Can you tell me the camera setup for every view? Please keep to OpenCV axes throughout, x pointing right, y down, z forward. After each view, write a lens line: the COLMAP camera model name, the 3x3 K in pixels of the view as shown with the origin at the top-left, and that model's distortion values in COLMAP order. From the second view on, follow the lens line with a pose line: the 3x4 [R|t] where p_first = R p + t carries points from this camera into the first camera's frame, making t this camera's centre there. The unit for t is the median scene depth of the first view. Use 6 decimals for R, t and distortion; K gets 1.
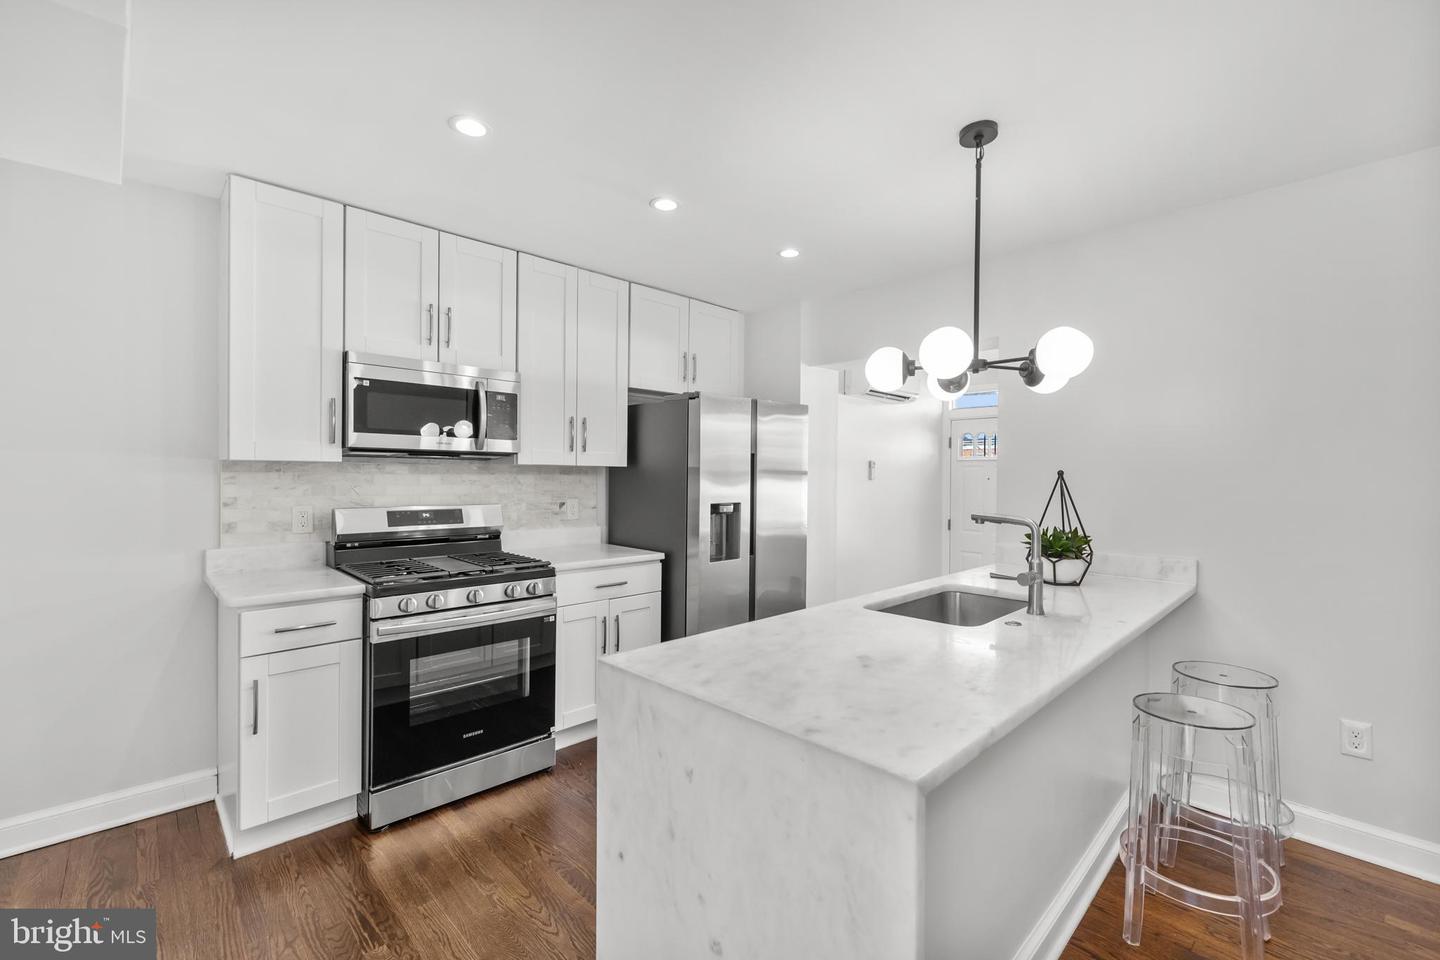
lens RADIAL K [[612.8, 0, 725.8], [0, 612.8, 473.9], [0, 0, 1]] dist [-0.000630, -0.000022]
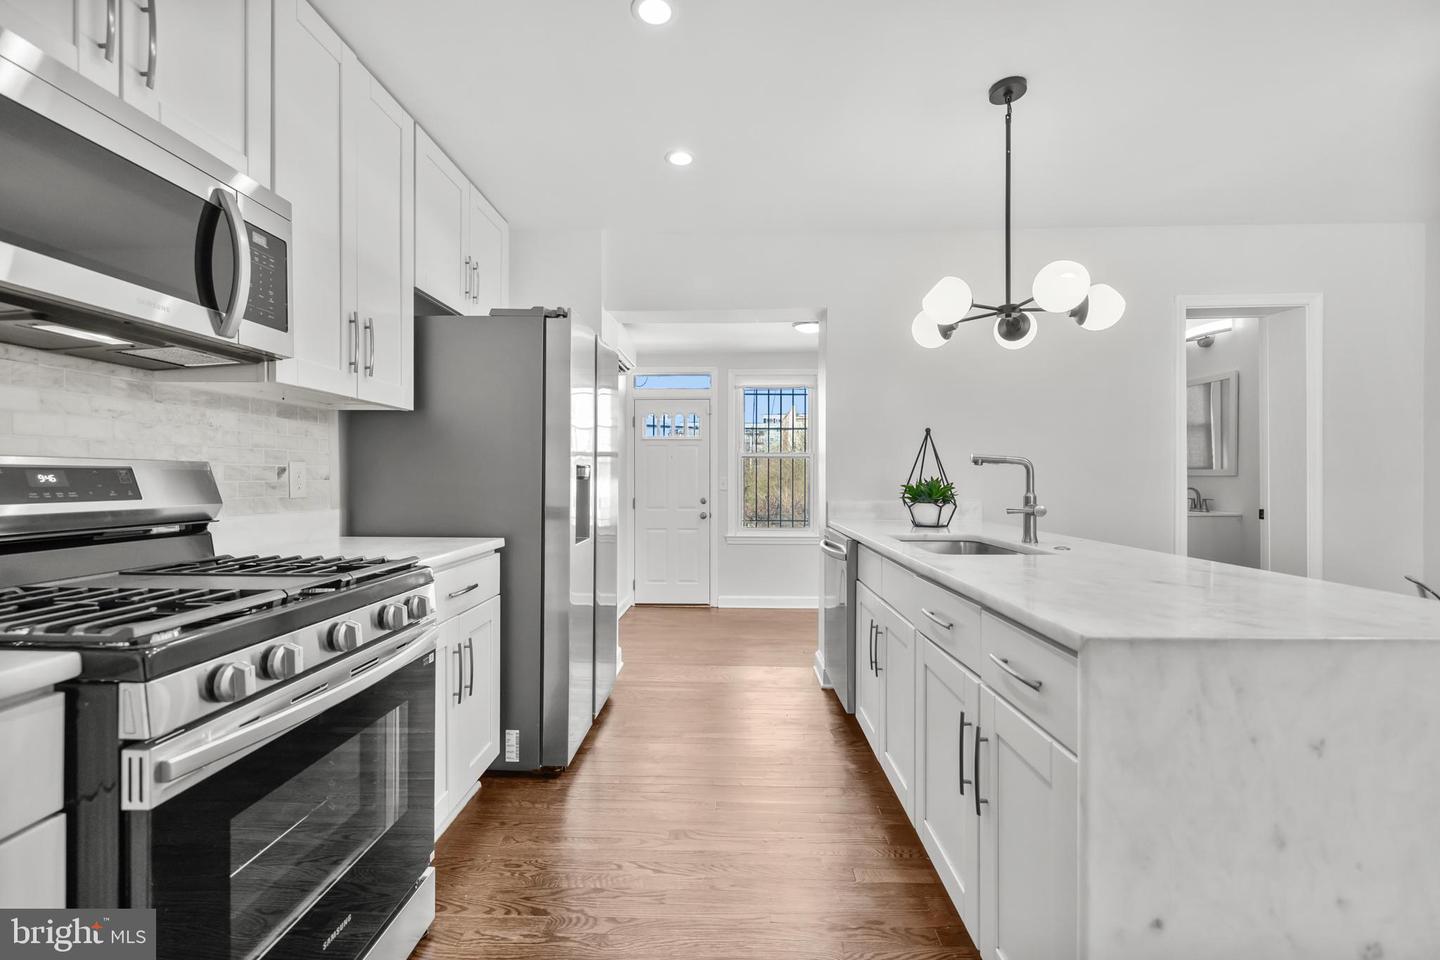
lens RADIAL K [[598.3, 0, 725.7], [0, 598.3, 478.4], [0, 0, 1]] dist [0.001798, 0.000005]
pose [[0.720935, -0.010306, 0.692926, -0.440416], [0.003210, 0.999928, 0.011532, 0.064044], [-0.692995, -0.006090, 0.720917, 0.401072]]
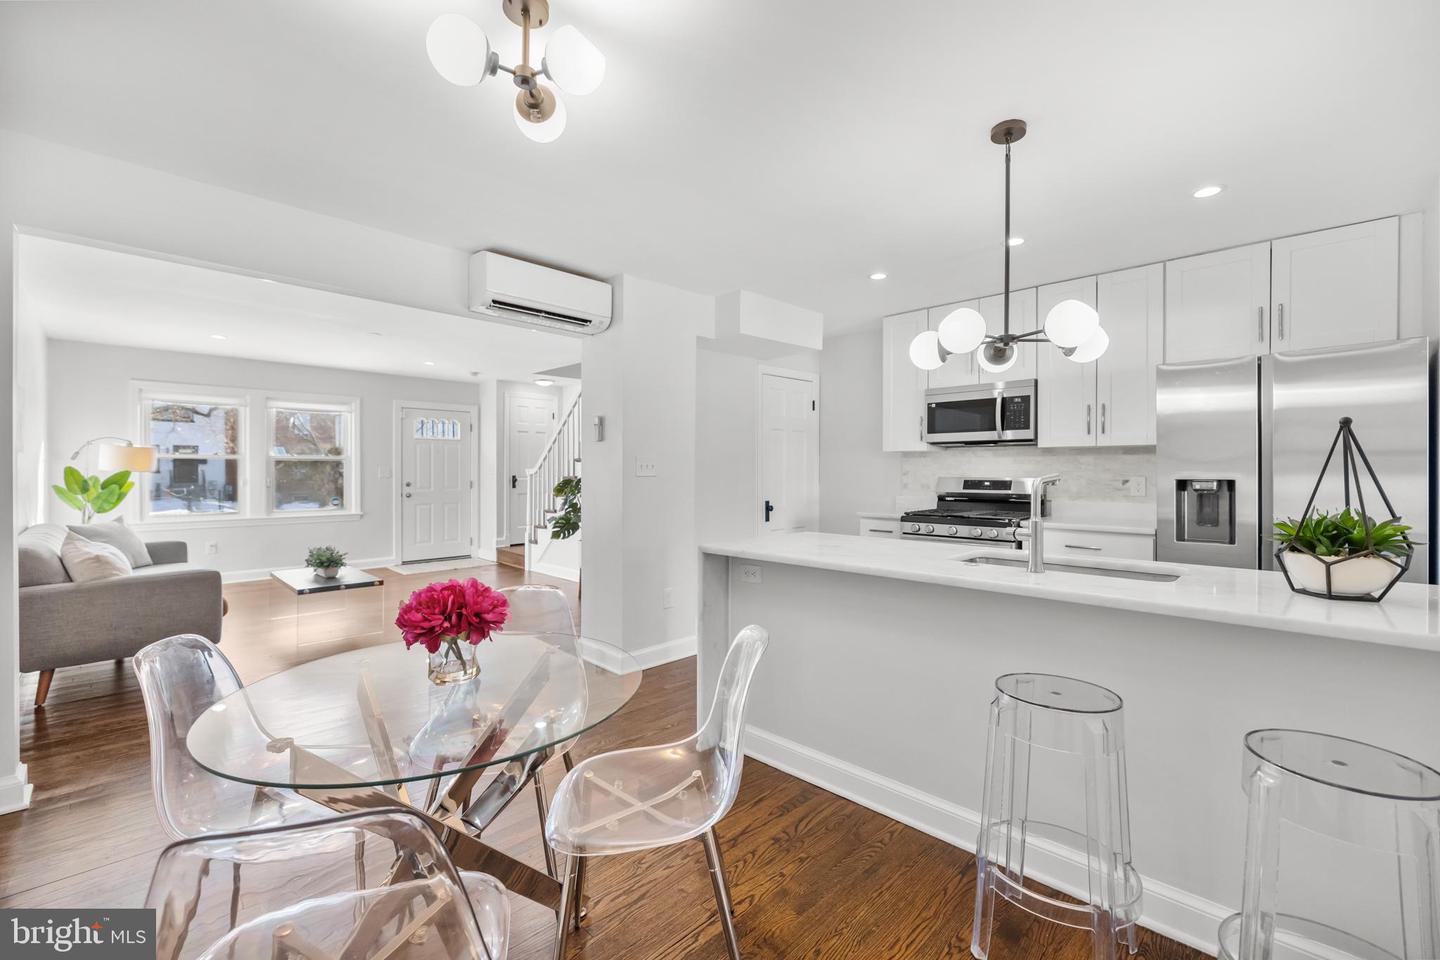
lens RADIAL K [[612.8, 0, 725.8], [0, 612.8, 473.9], [0, 0, 1]] dist [-0.000630, -0.000022]
pose [[0.026409, -0.001611, -0.999650, 1.020685], [0.003936, 0.999991, -0.001508, 0.043155], [0.999643, -0.003895, 0.026415, 0.309294]]
